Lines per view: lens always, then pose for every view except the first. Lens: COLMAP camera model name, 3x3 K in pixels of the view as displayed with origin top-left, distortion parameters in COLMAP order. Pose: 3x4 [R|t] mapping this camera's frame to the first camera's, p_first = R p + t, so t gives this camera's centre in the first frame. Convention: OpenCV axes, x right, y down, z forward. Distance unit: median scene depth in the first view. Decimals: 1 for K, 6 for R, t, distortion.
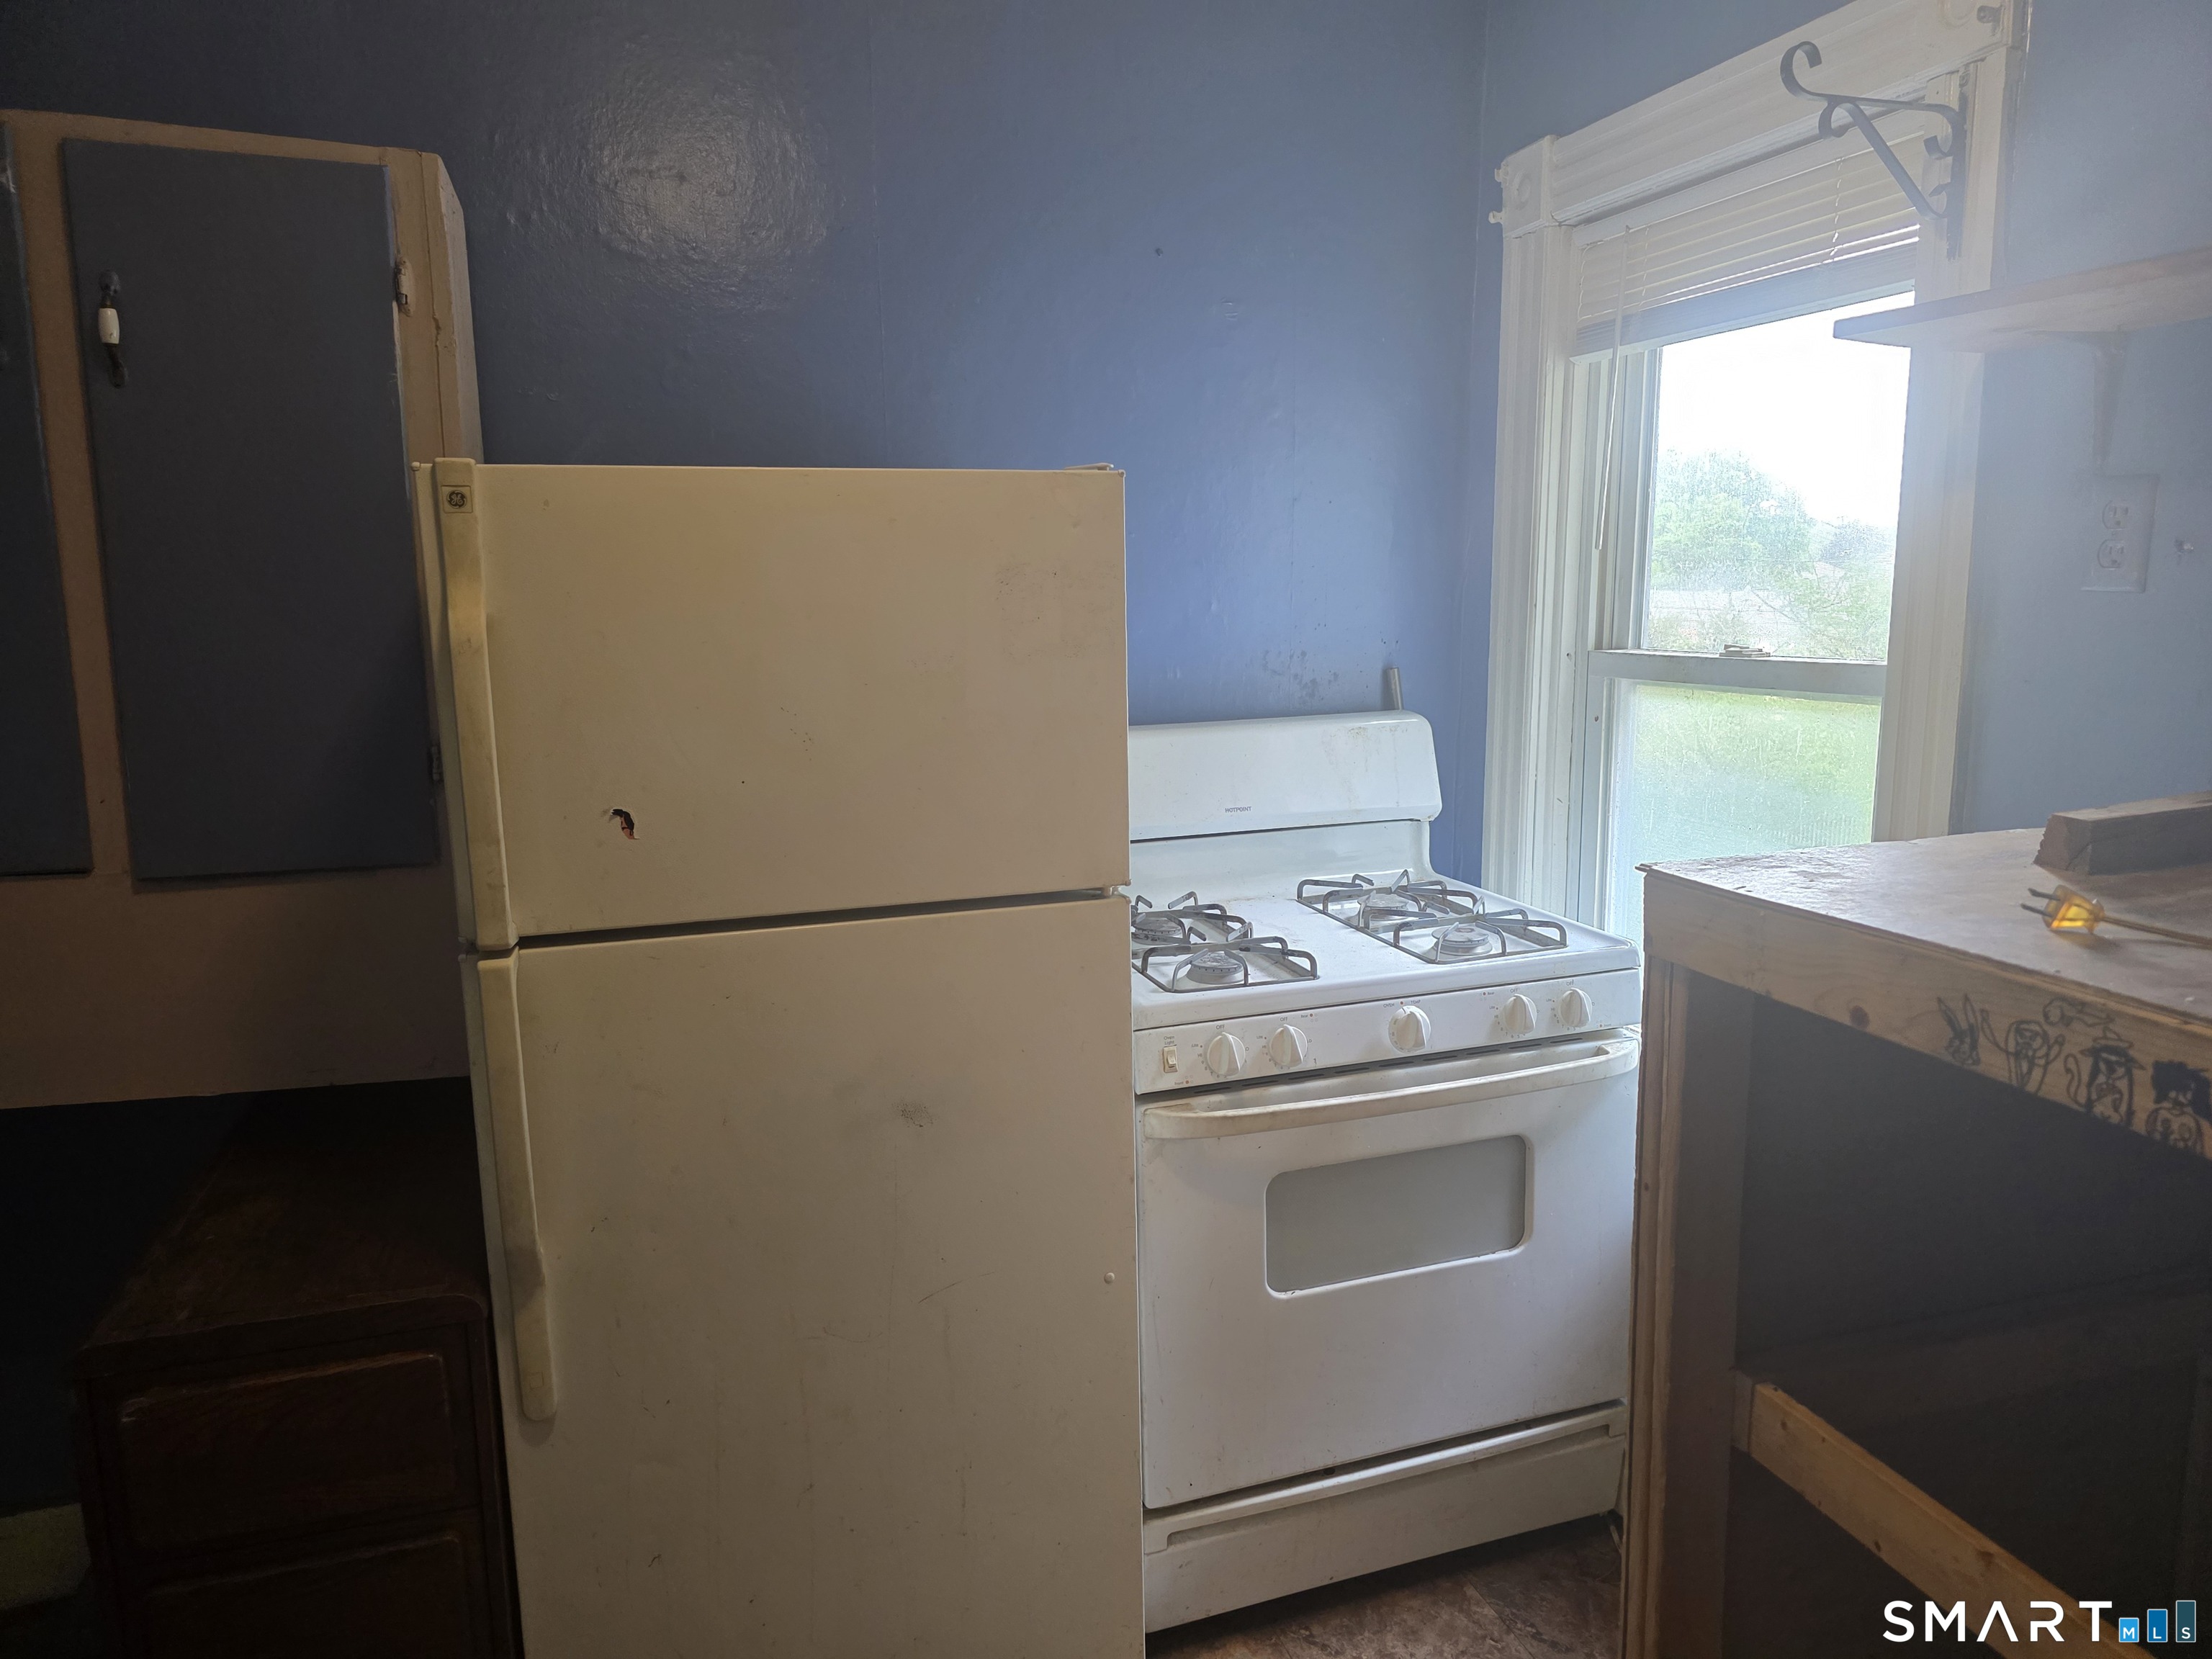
lens RADIAL K [[1473.2, 0, 1111.0], [0, 1473.2, 821.3], [0, 0, 1]] dist [0.049678, -0.055678]
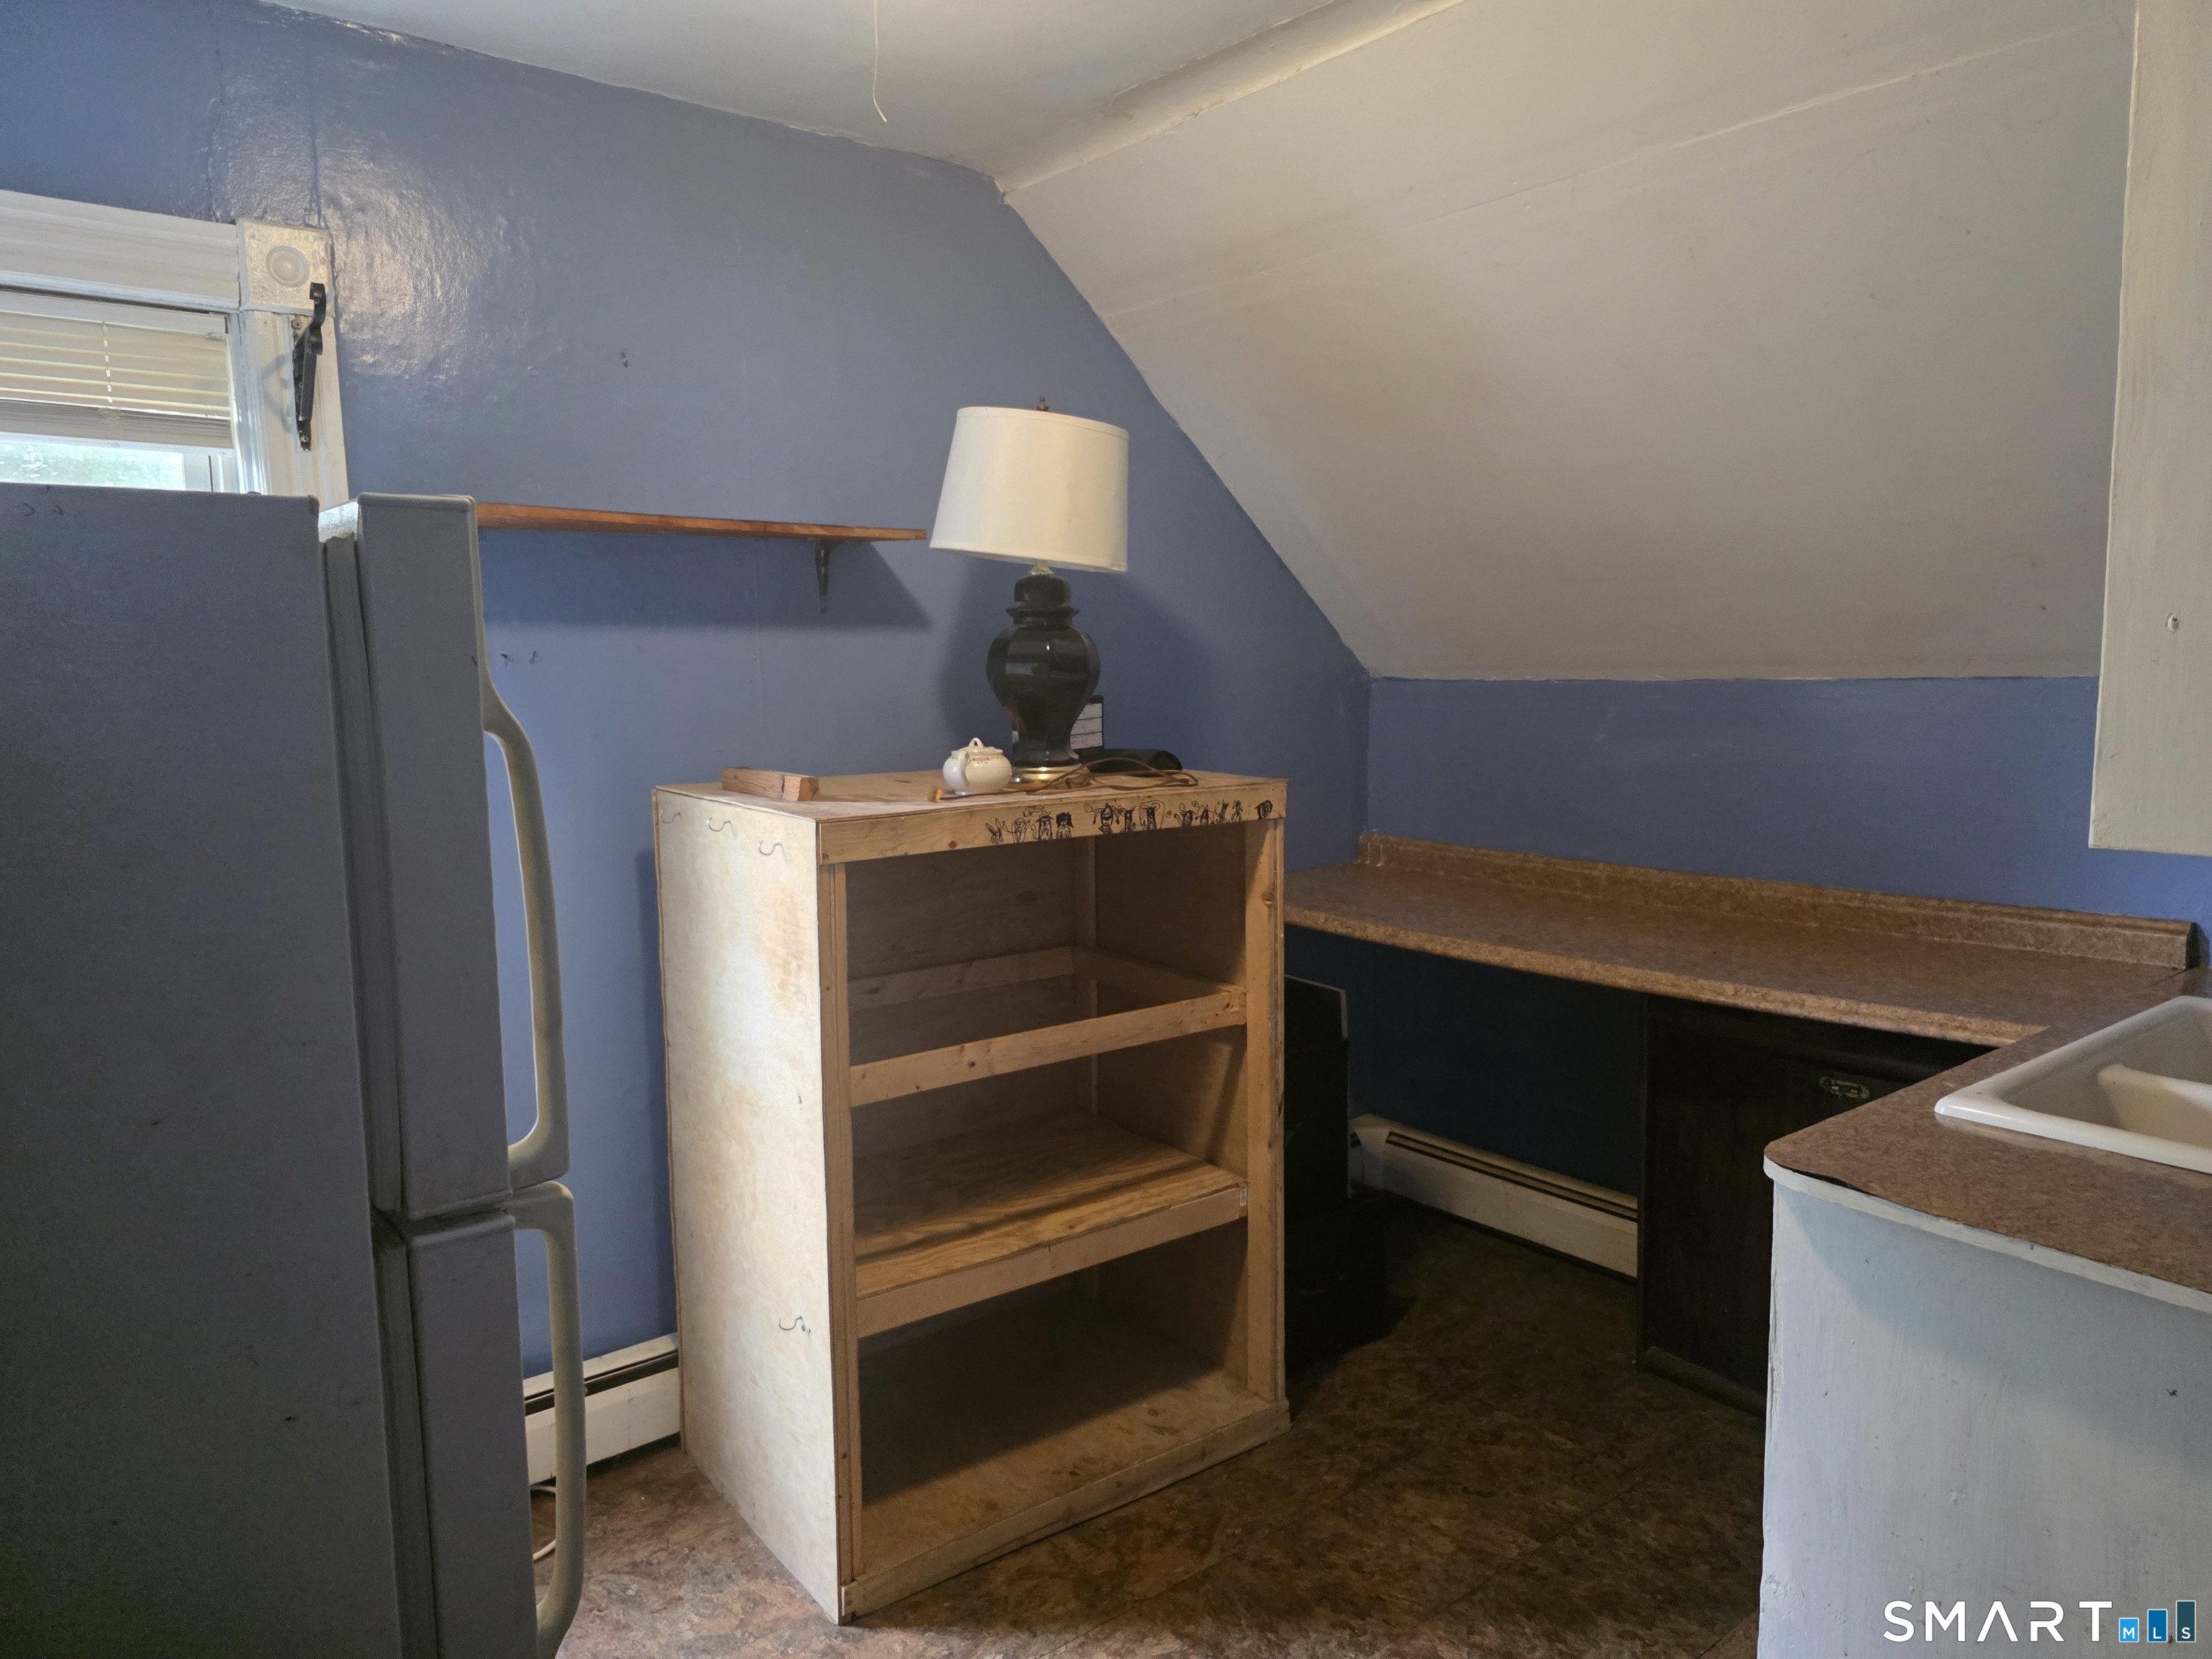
lens RADIAL K [[1473.2, 0, 1111.0], [0, 1473.2, 821.3], [0, 0, 1]] dist [0.049678, -0.055678]
pose [[-0.331666, -0.084433, 0.939611, -2.093793], [0.171822, 0.973922, 0.148166, -0.249068], [-0.927618, 0.210588, -0.308510, 1.682663]]
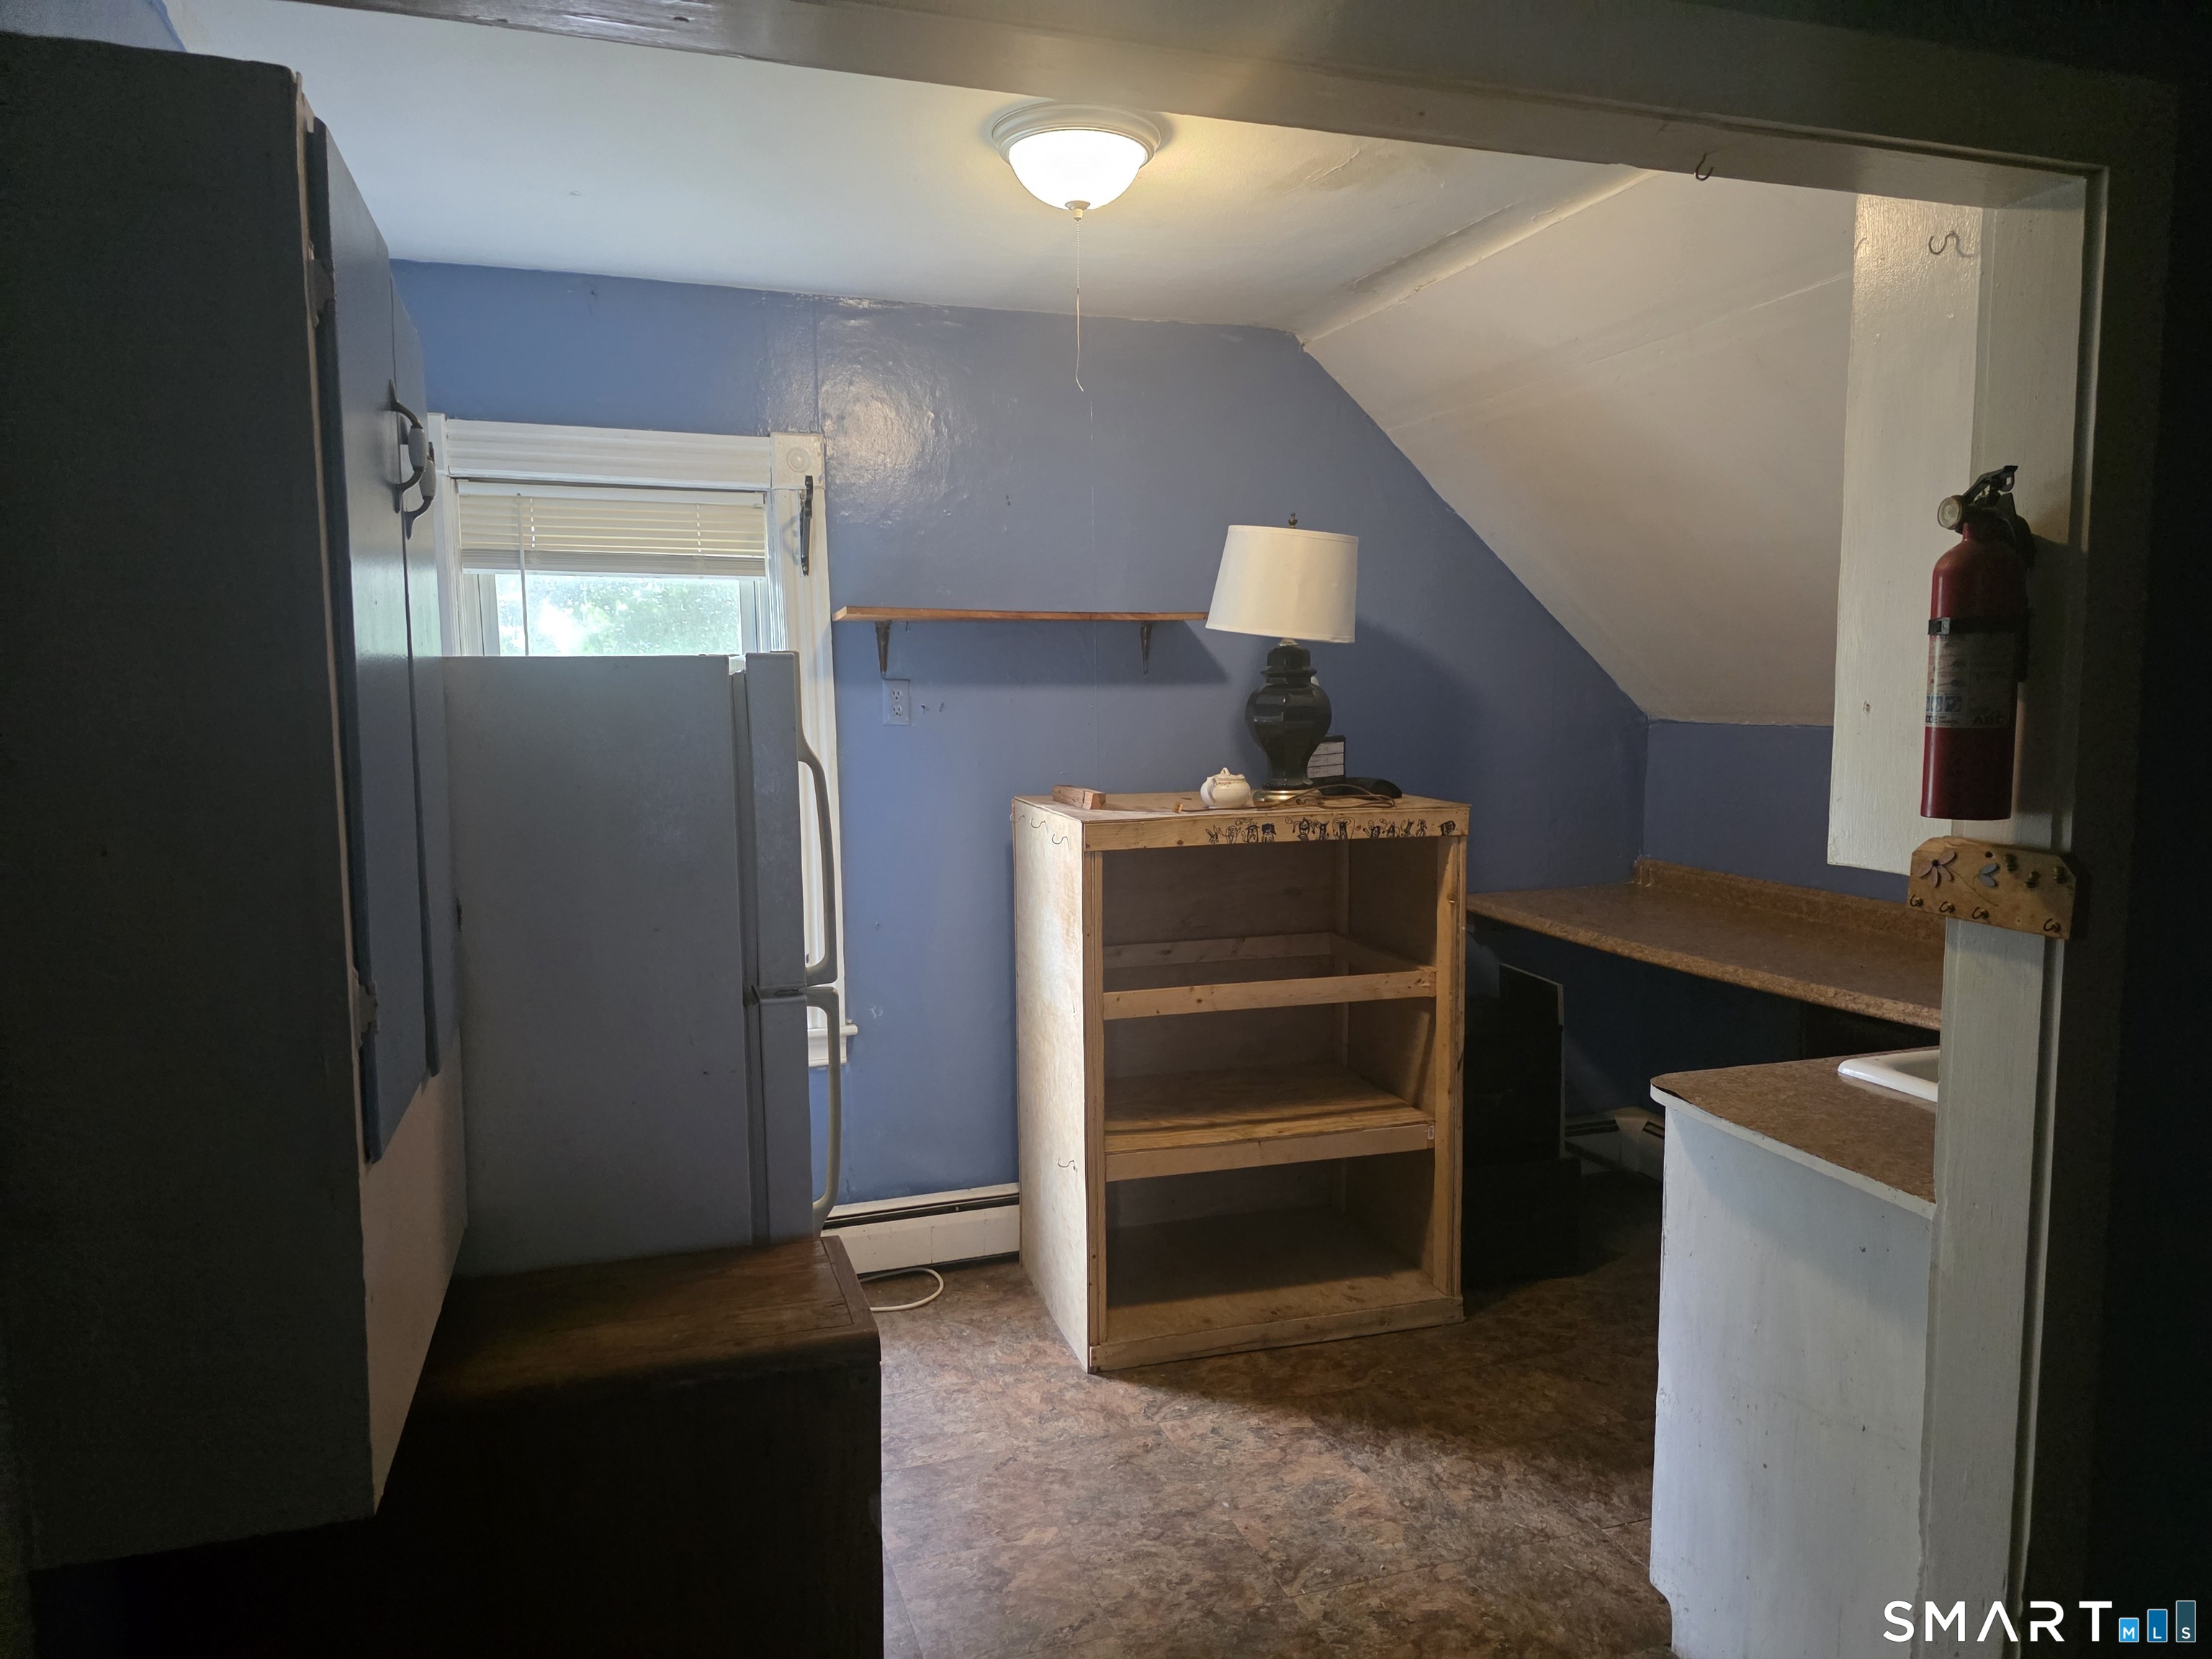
lens RADIAL K [[1487.4, 0, 1108.2], [0, 1487.4, 850.1], [0, 0, 1]] dist [0.094403, -0.168024]
pose [[0.023108, -0.094362, 0.995270, -3.367531], [0.174339, 0.980662, 0.088930, -0.216998], [-0.984414, 0.171459, 0.039112, 1.158658]]
